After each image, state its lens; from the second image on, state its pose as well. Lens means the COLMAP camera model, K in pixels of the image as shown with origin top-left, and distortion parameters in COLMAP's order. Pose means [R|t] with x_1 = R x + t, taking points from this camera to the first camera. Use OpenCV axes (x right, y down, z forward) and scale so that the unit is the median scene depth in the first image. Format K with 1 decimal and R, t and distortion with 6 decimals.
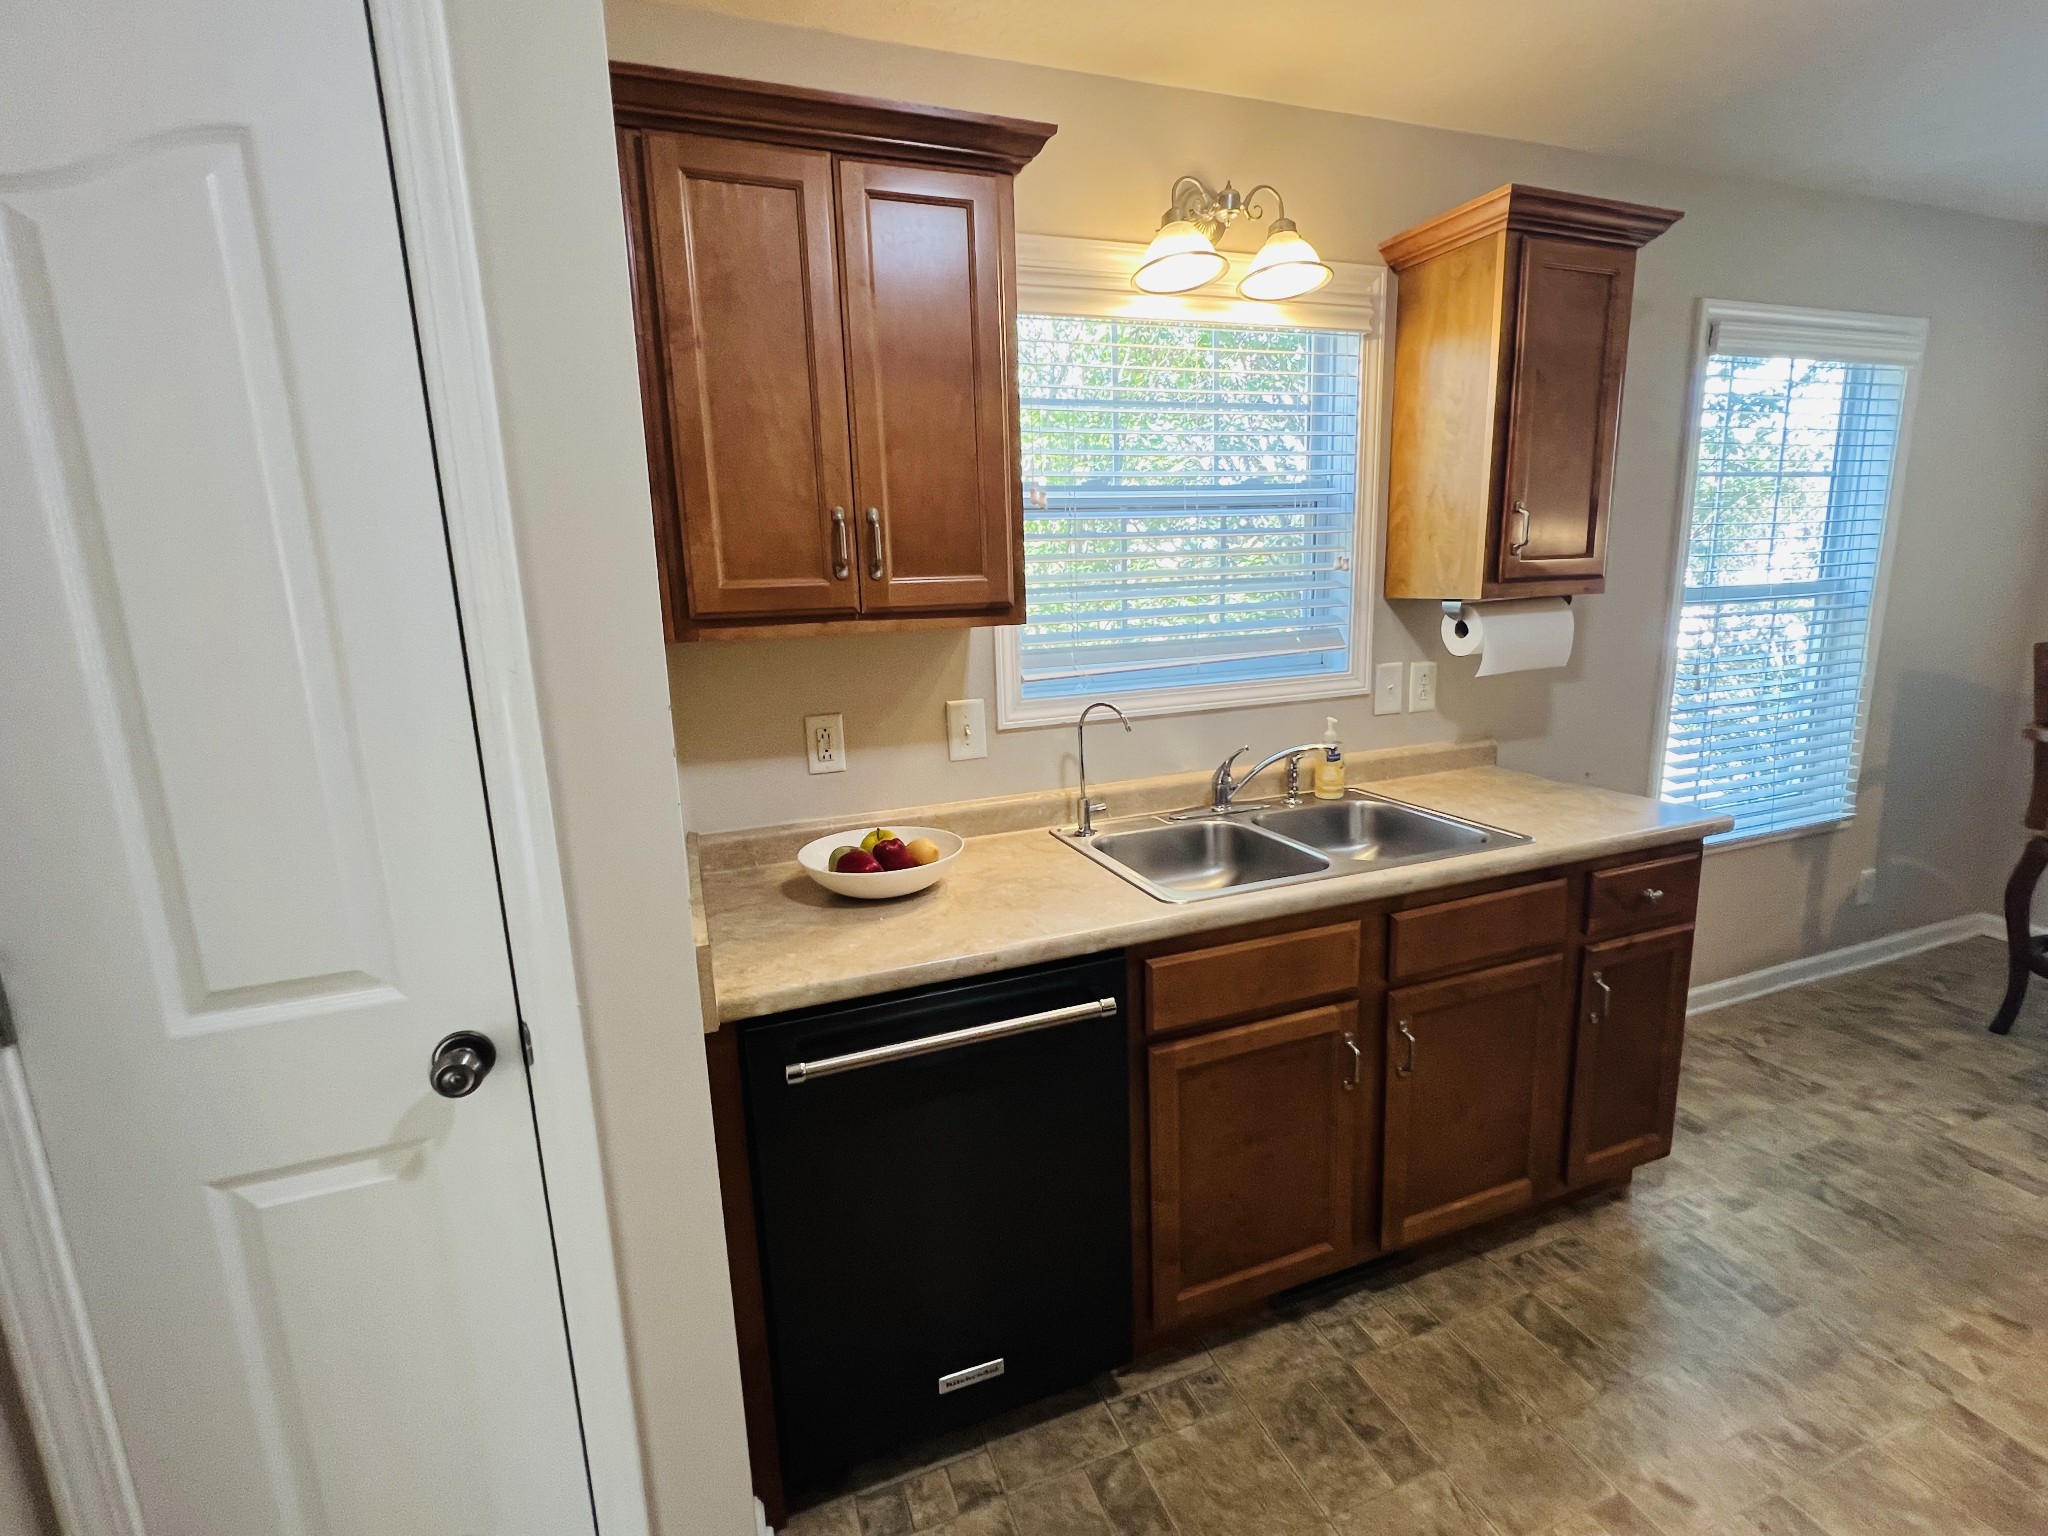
lens RADIAL K [[926.1, 0, 1013.1], [0, 926.1, 765.4], [0, 0, 1]] dist [0.001062, -0.001006]
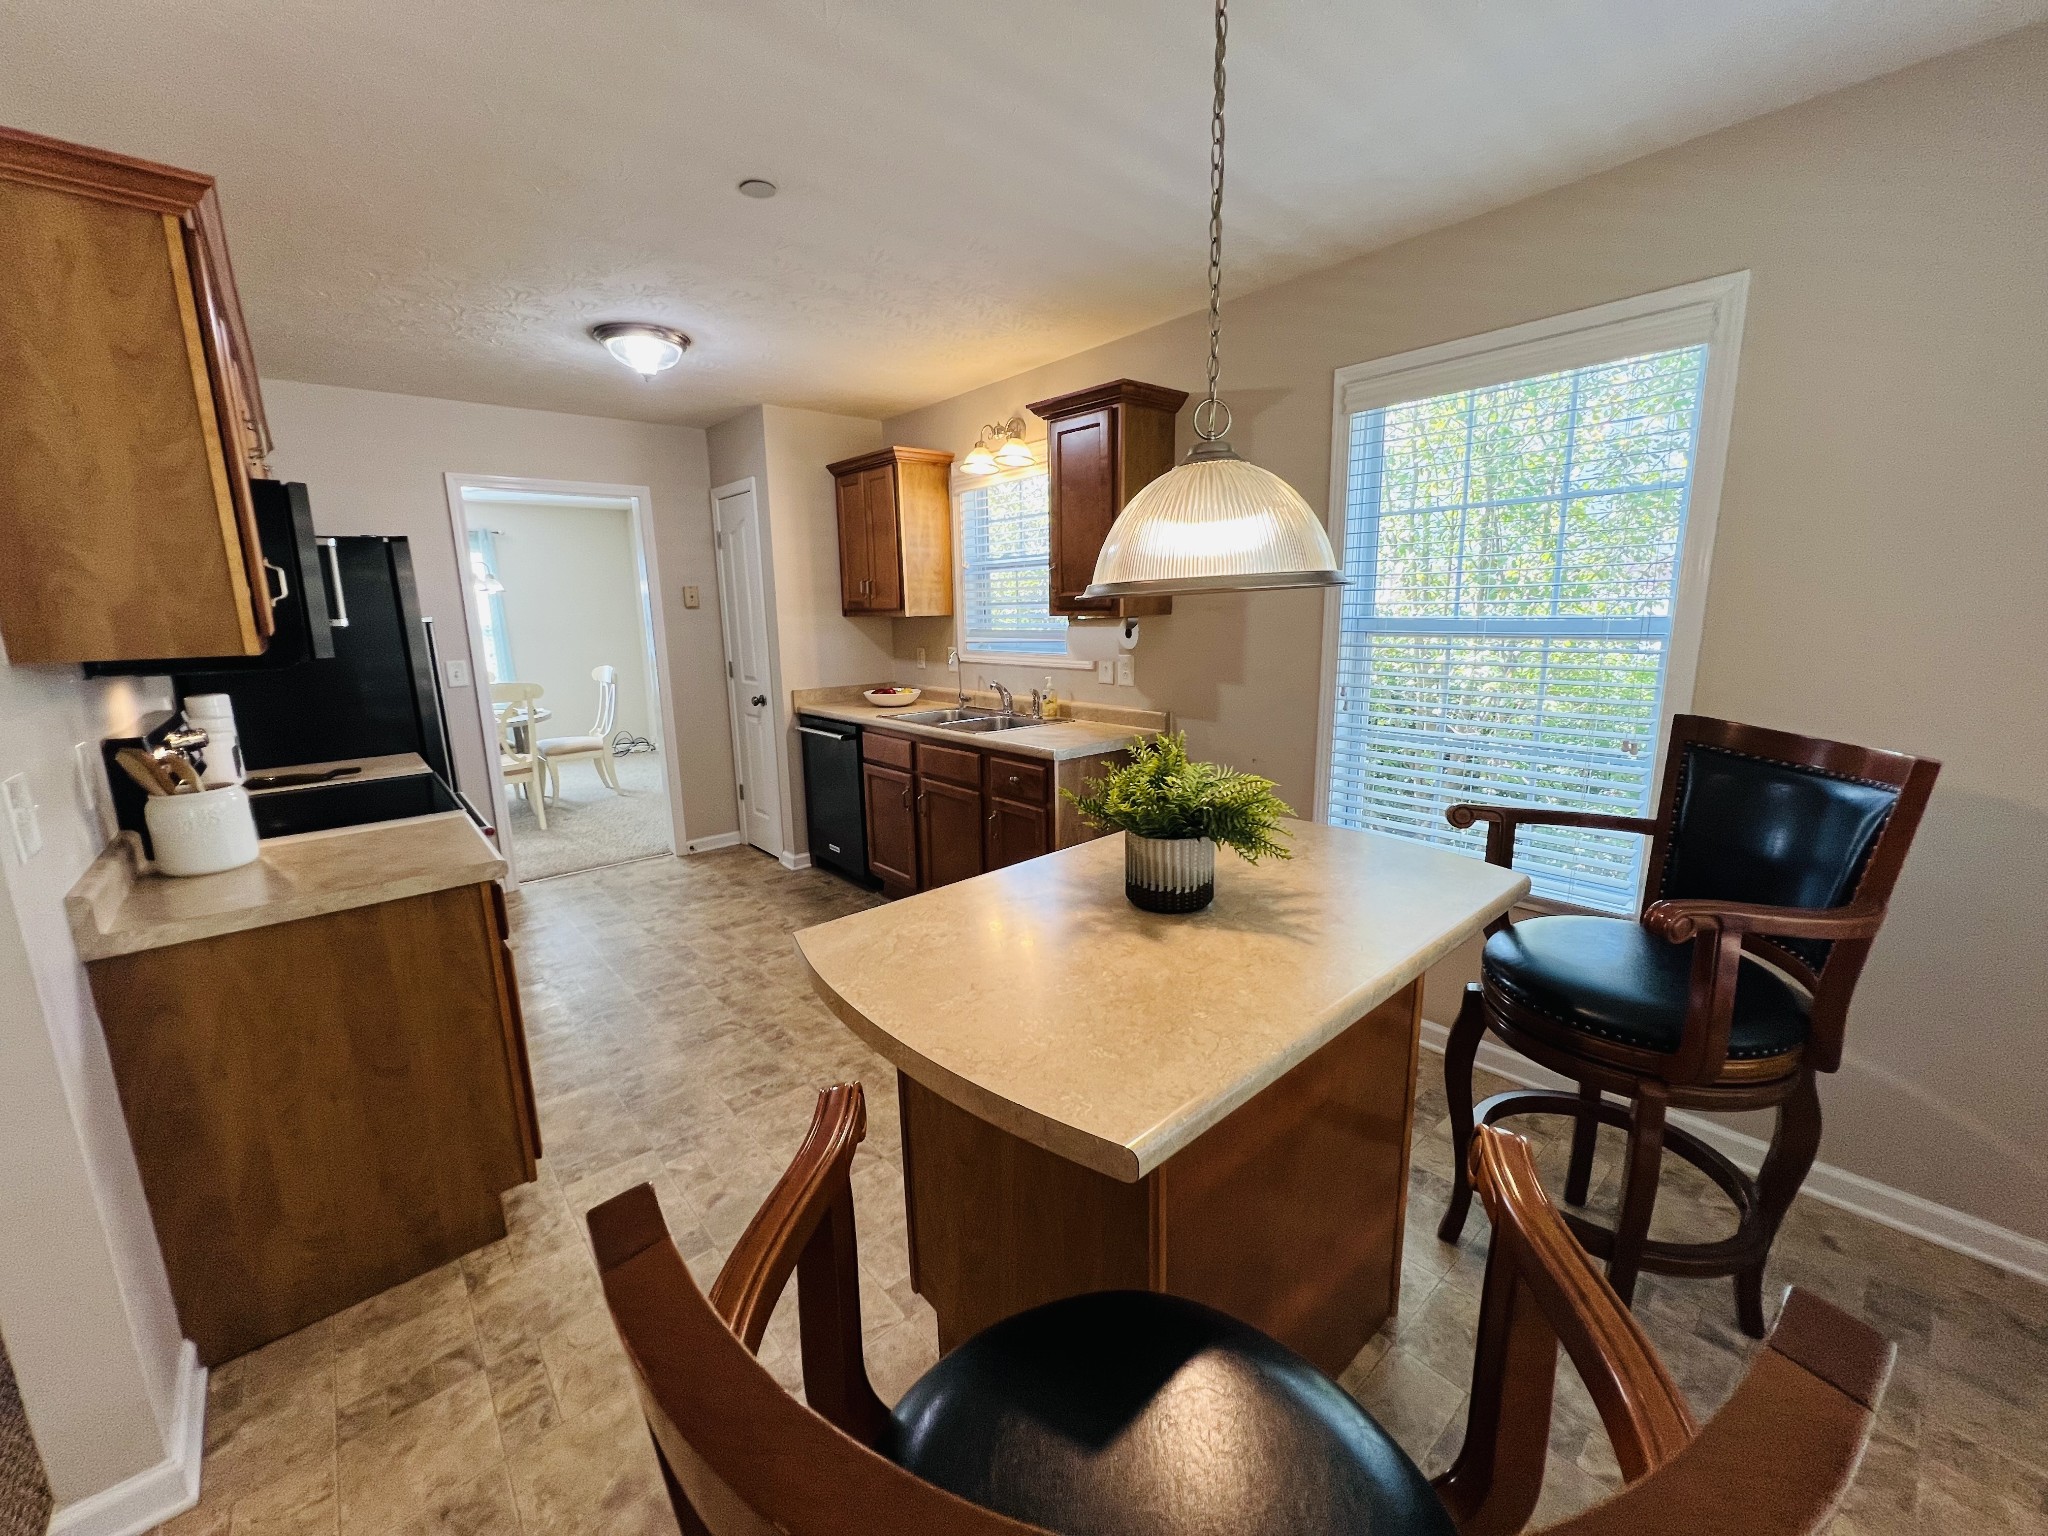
lens RADIAL K [[807.2, 0, 1024.0], [0, 807.2, 768.0], [0, 0, 1]] dist [-0.002503, -0.000253]
pose [[0.360394, 0.215520, -0.907561, 1.401309], [-0.177072, 0.971059, 0.160283, -0.093902], [0.915839, 0.102939, 0.388126, 0.253907]]
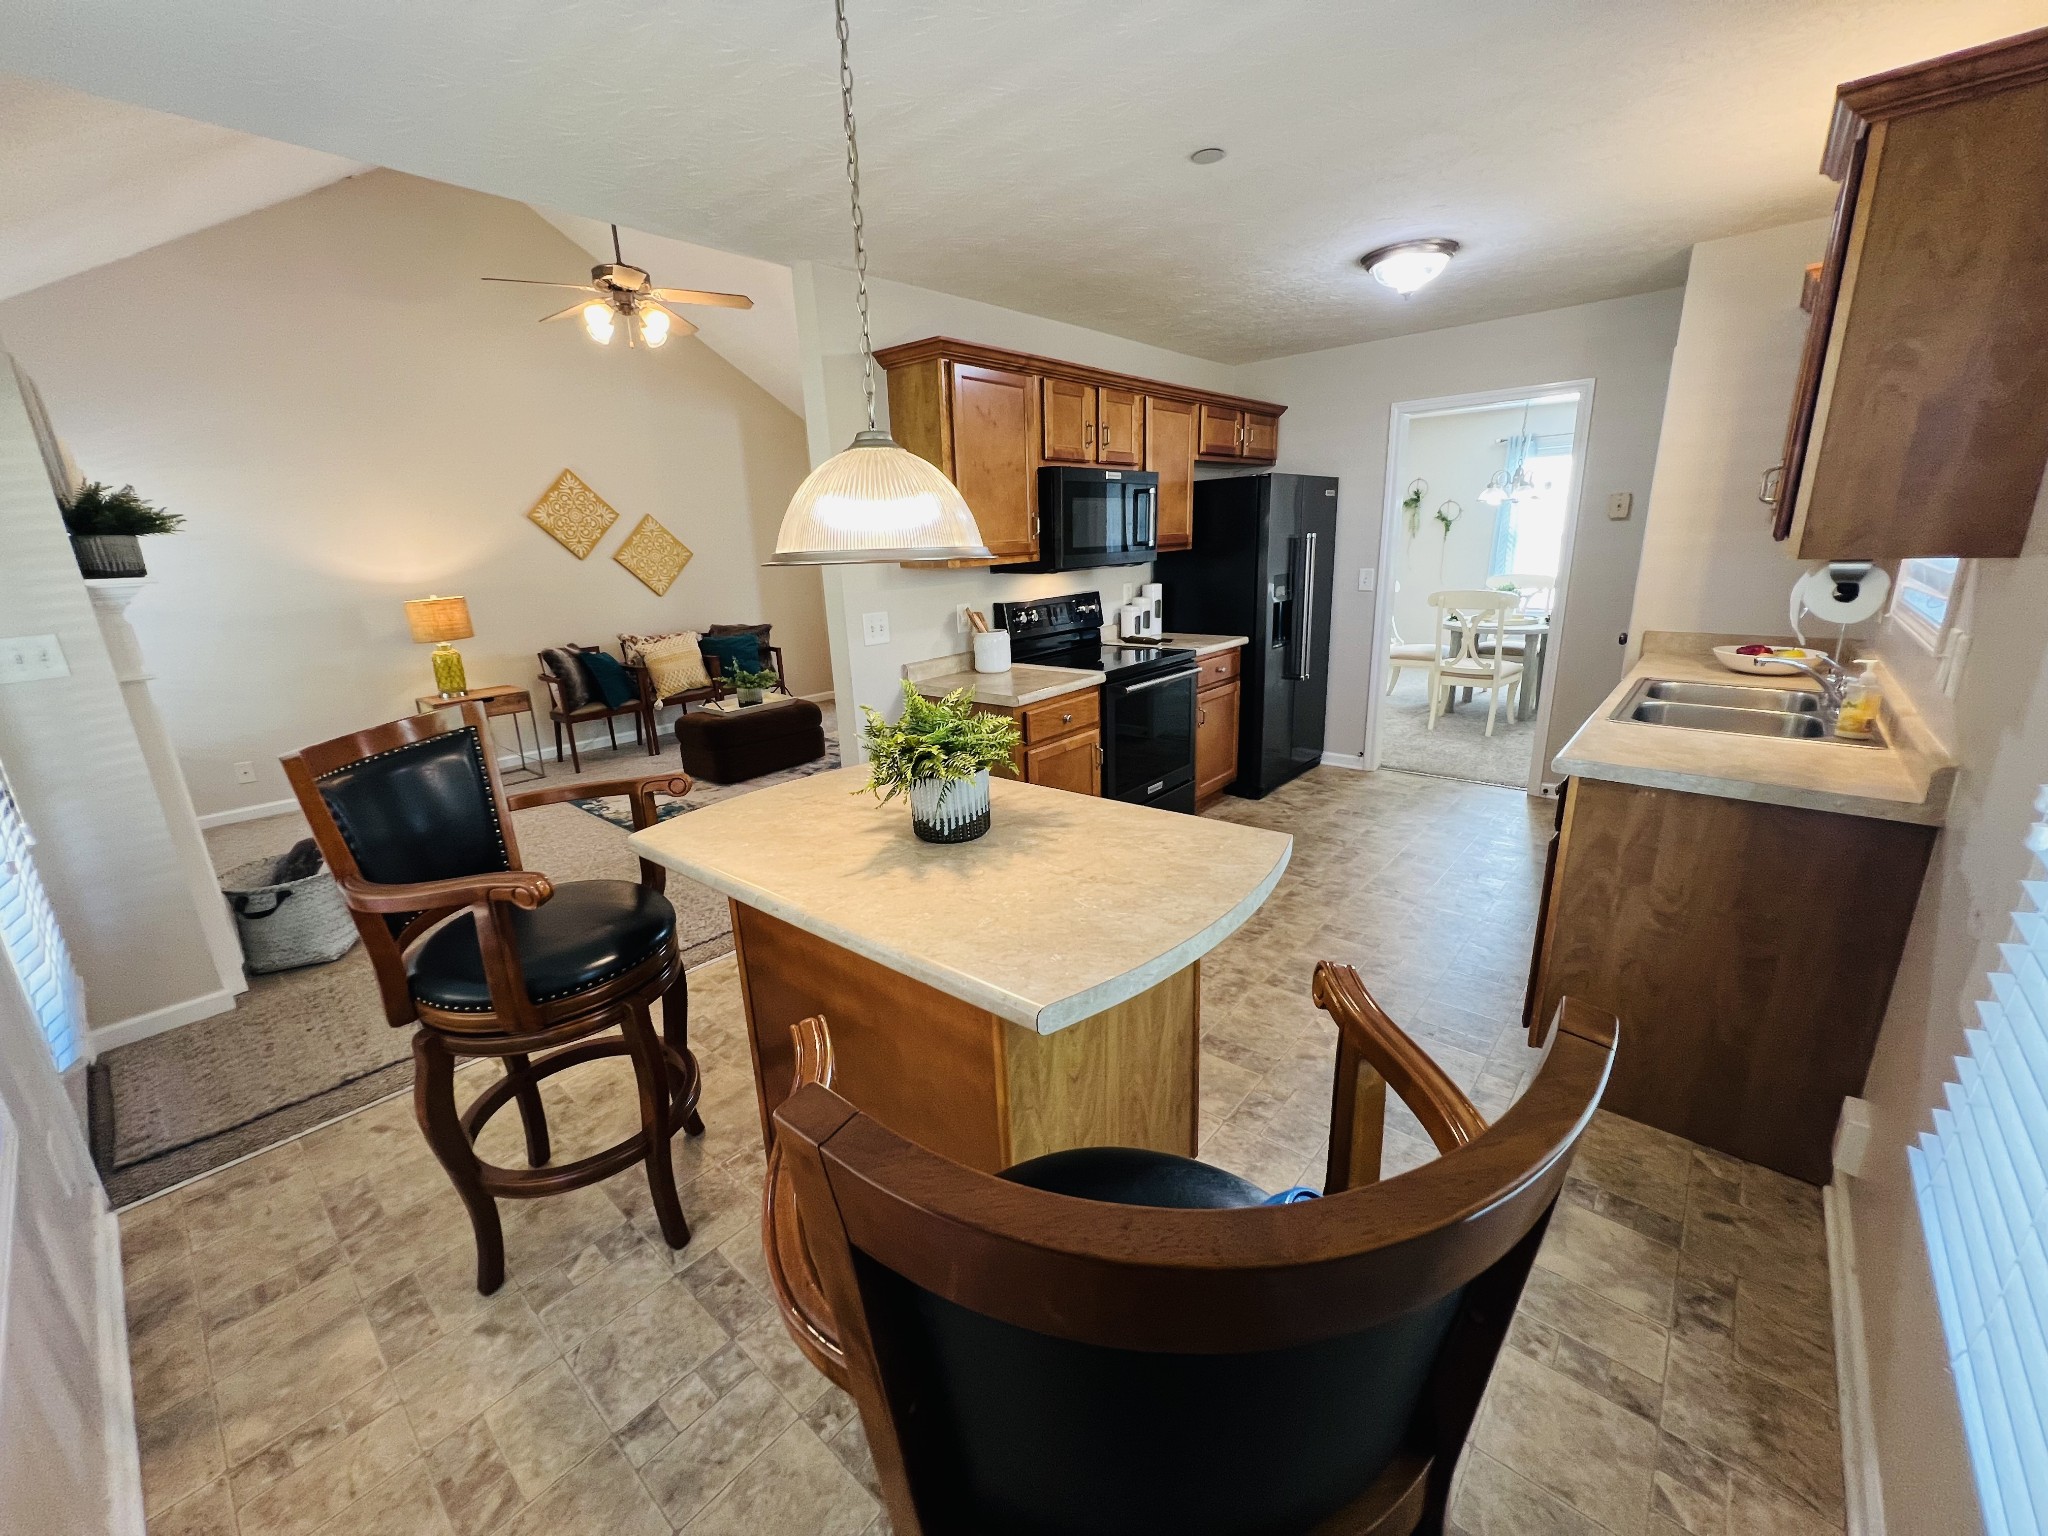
lens RADIAL K [[817.7, 0, 1016.2], [0, 817.7, 761.8], [0, 0, 1]] dist [-0.001223, 0.000118]
pose [[-0.874149, 0.195558, -0.444546, 1.205124], [-0.026972, 0.894386, 0.446482, -0.249130], [0.484909, 0.402282, -0.776552, 0.977390]]
